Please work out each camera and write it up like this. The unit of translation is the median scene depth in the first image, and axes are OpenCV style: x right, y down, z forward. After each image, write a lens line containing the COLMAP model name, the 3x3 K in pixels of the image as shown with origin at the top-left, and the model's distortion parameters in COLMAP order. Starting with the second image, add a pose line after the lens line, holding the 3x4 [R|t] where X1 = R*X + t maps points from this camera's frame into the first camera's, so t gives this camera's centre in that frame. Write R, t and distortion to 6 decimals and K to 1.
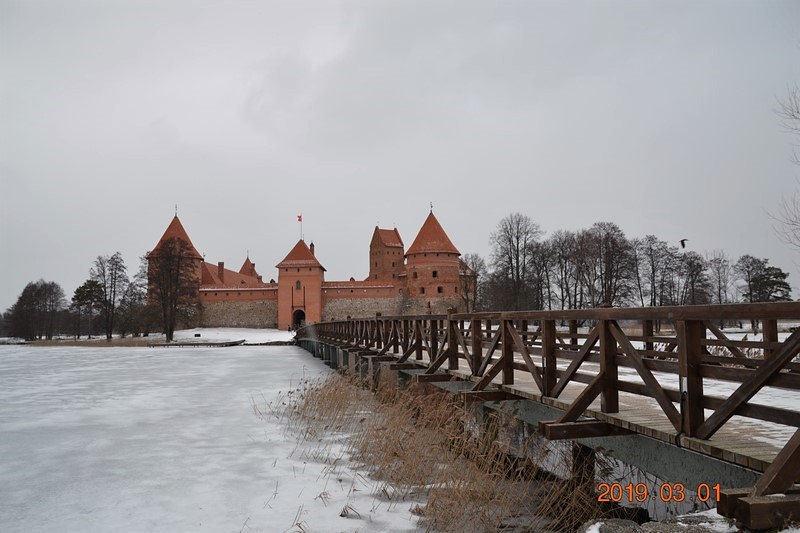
lens RADIAL K [[686.6, 0, 400.0], [0, 686.6, 266.5], [0, 0, 1]] dist [-0.041132, 0.003527]
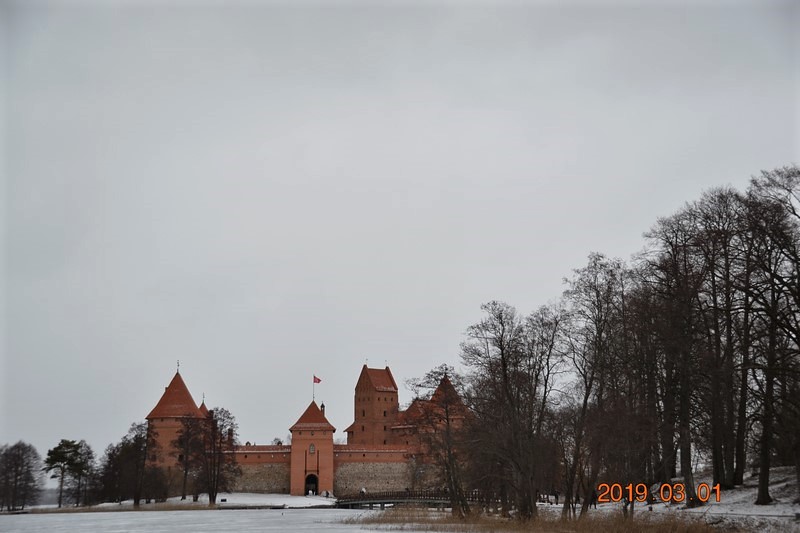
lens RADIAL K [[1381.4, 0, 414.8], [0, 1381.4, 266.5], [0, 0, 1]] dist [0.058956, 2.192516]
pose [[0.997559, 0.022377, 0.066143, -0.134670], [-0.017409, 0.997050, -0.074759, -0.085004], [-0.067621, 0.073425, 0.995006, -0.974711]]
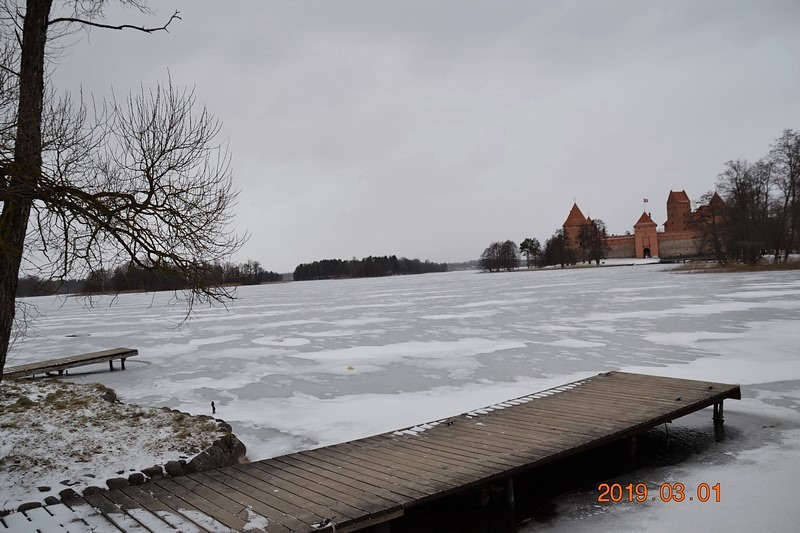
lens RADIAL K [[686.6, 0, 400.0], [0, 686.6, 266.5], [0, 0, 1]] dist [-0.041132, 0.003527]
pose [[0.936915, -0.046343, -0.346470, -0.130216], [0.078887, 0.993635, 0.080416, -0.095130], [0.340538, -0.102675, 0.934608, -1.058955]]
